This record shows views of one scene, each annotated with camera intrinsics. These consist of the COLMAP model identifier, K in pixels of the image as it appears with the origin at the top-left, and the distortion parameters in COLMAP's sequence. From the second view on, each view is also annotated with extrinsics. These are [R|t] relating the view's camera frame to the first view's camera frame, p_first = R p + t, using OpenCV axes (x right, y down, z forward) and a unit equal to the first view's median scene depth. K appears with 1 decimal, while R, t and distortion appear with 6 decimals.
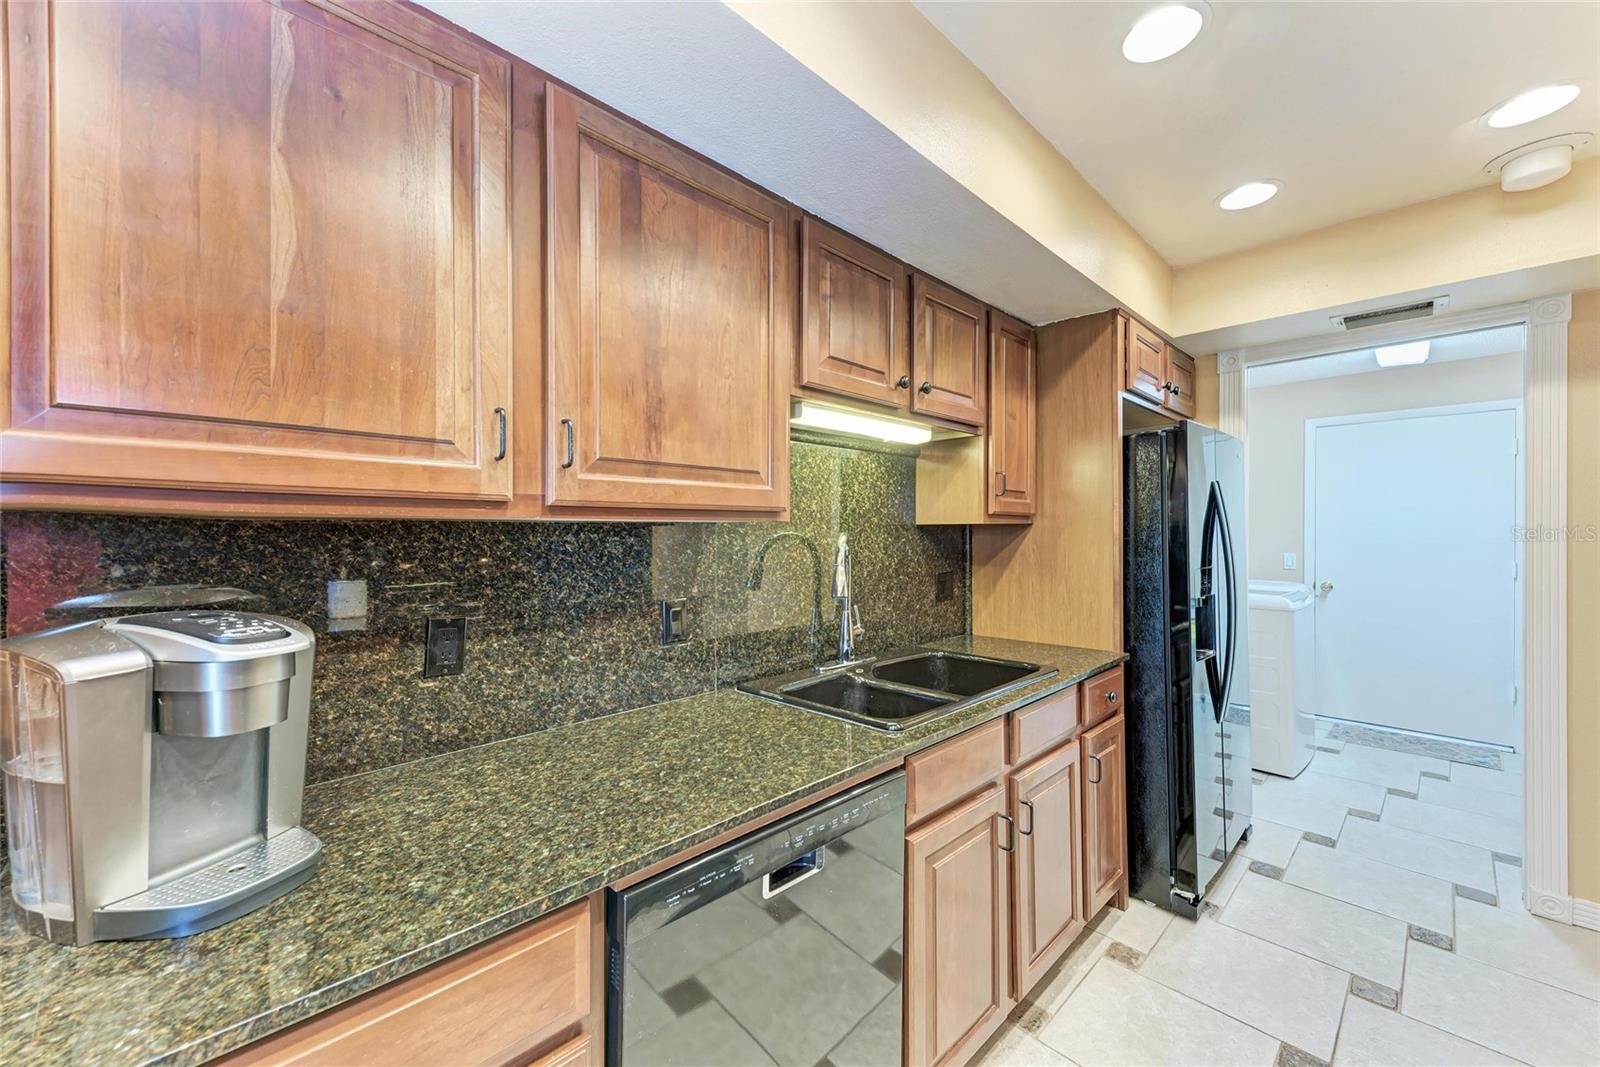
lens RADIAL K [[607.5, 0, 794.8], [0, 607.5, 523.8], [0, 0, 1]] dist [0.010370, -0.000284]
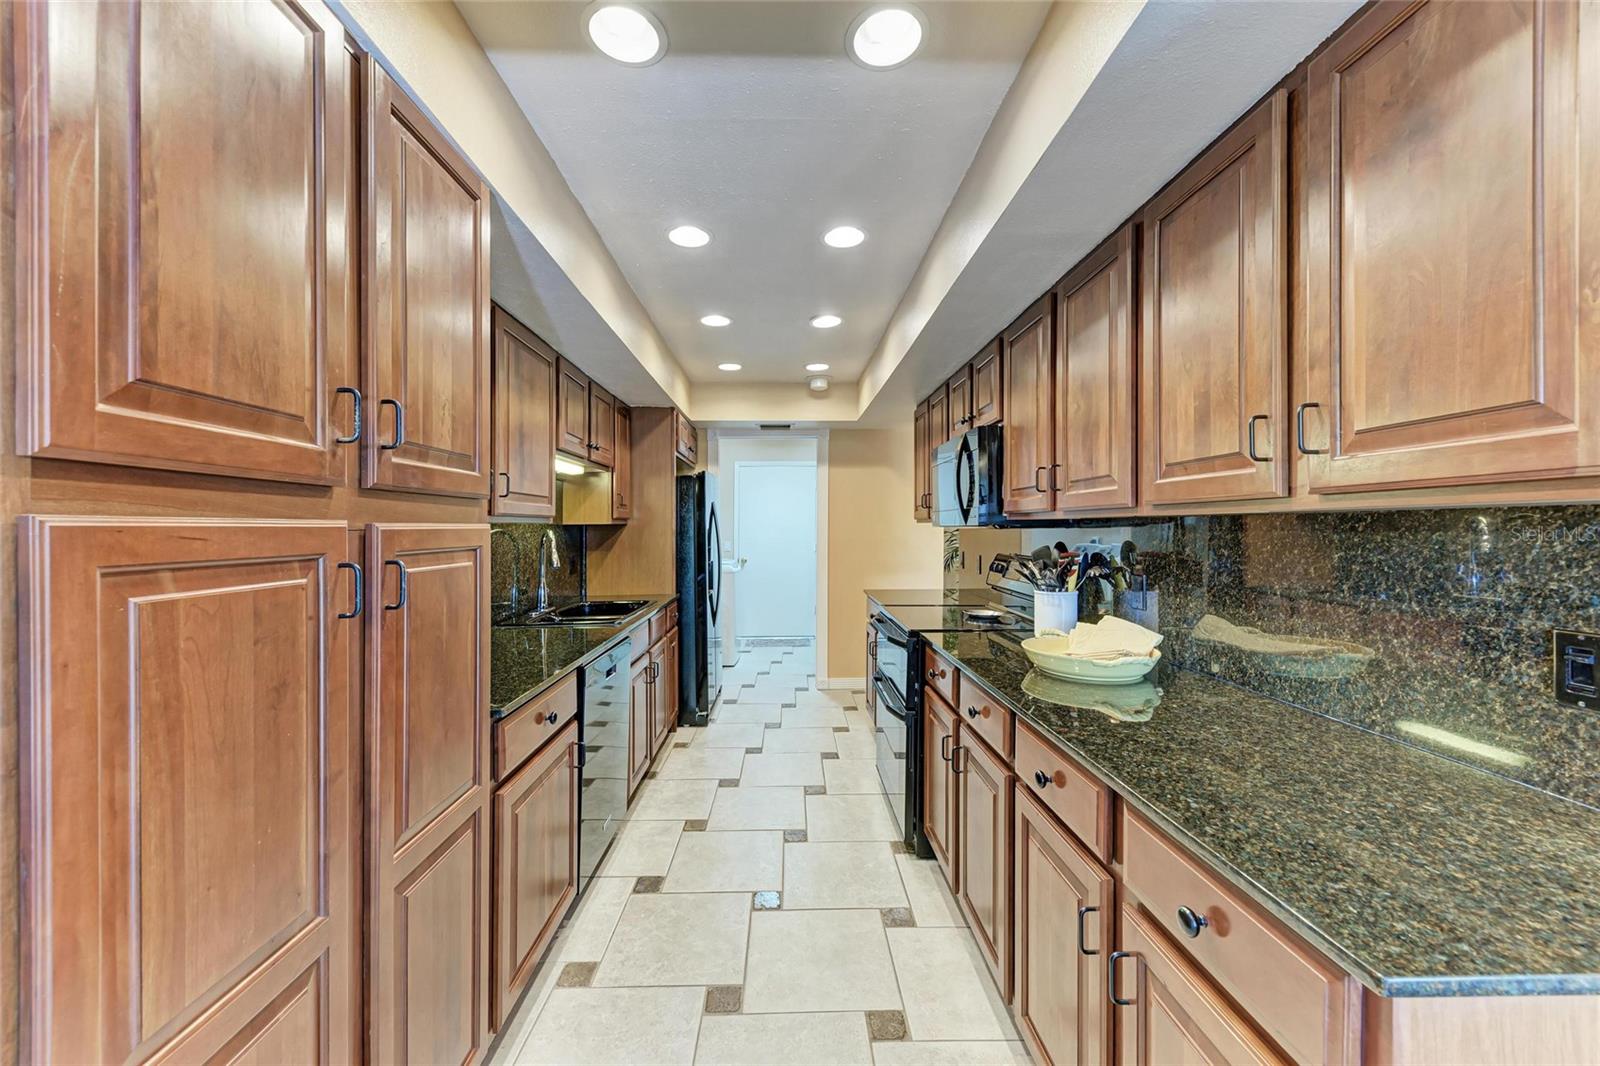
lens RADIAL K [[624.0, 0, 787.6], [0, 624.0, 529.0], [0, 0, 1]] dist [0.016462, -0.002557]
pose [[0.688134, -0.003867, 0.725573, -0.585643], [-0.005467, 0.999930, 0.010515, -0.007990], [-0.725563, -0.011202, 0.688065, -0.530659]]
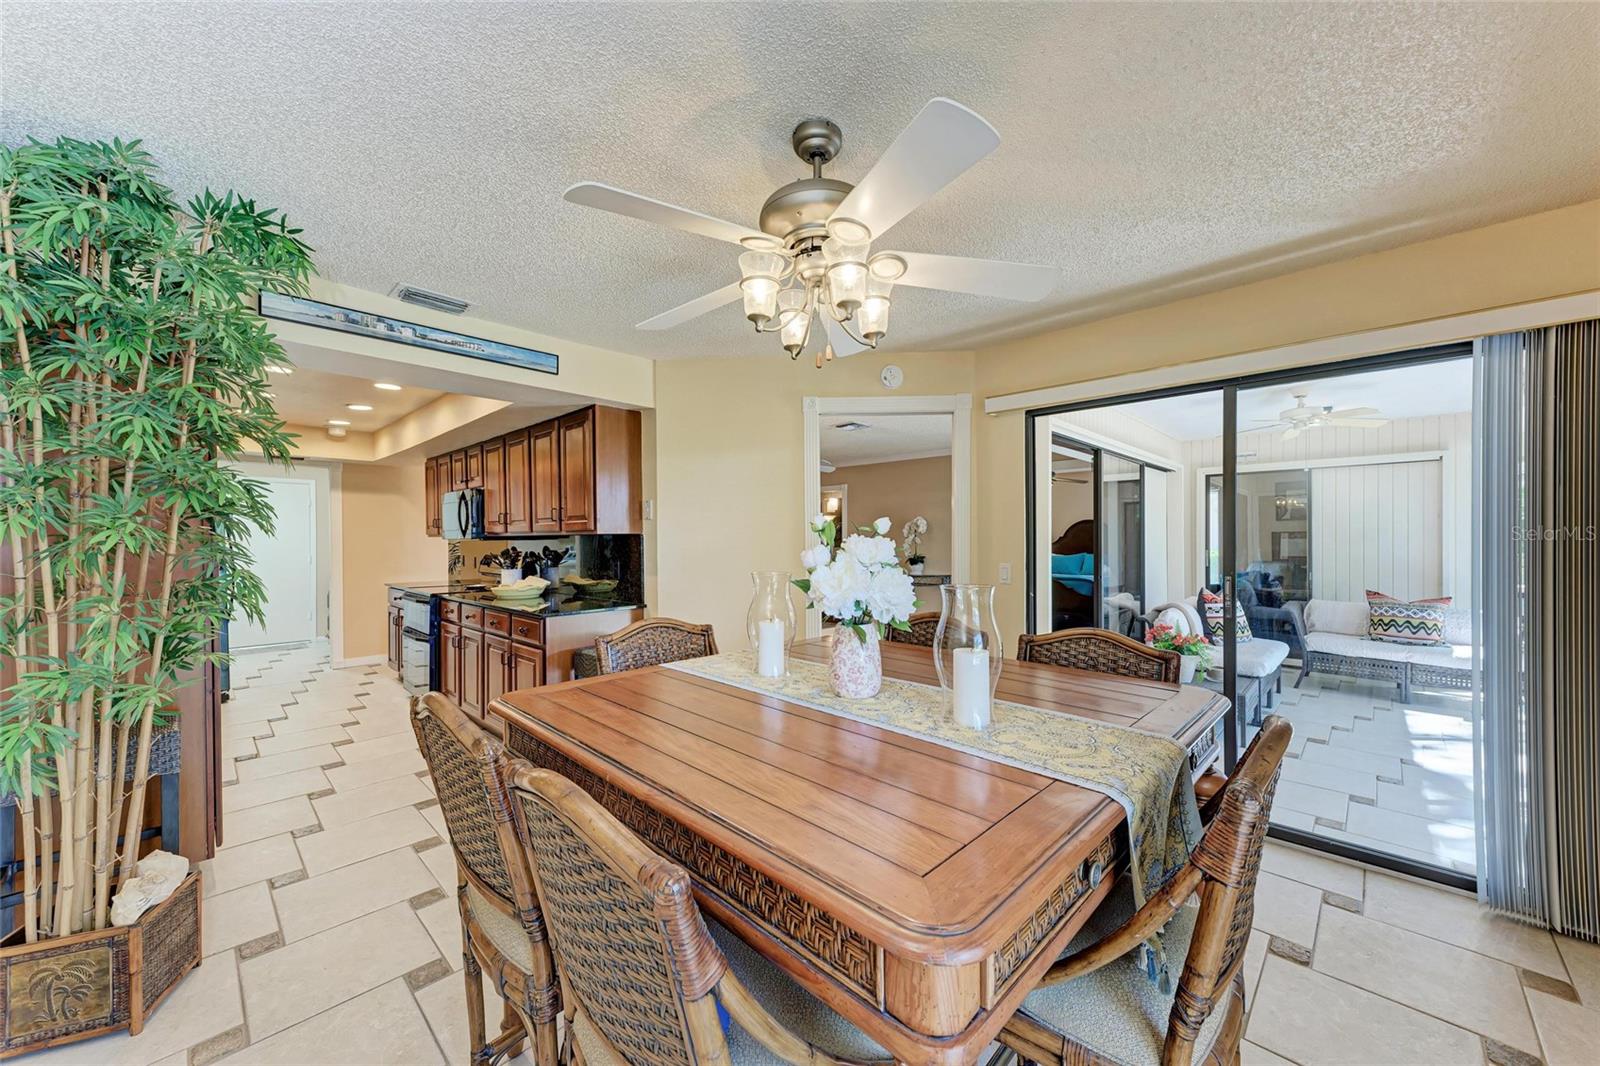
lens RADIAL K [[588.3, 0, 817.5], [0, 588.3, 550.6], [0, 0, 1]] dist [0.013483, 0.000009]
pose [[-0.050197, -0.022312, 0.998490, -1.691694], [-0.005574, 0.999741, 0.022060, -0.015435], [-0.998724, -0.004458, -0.050308, -1.128833]]
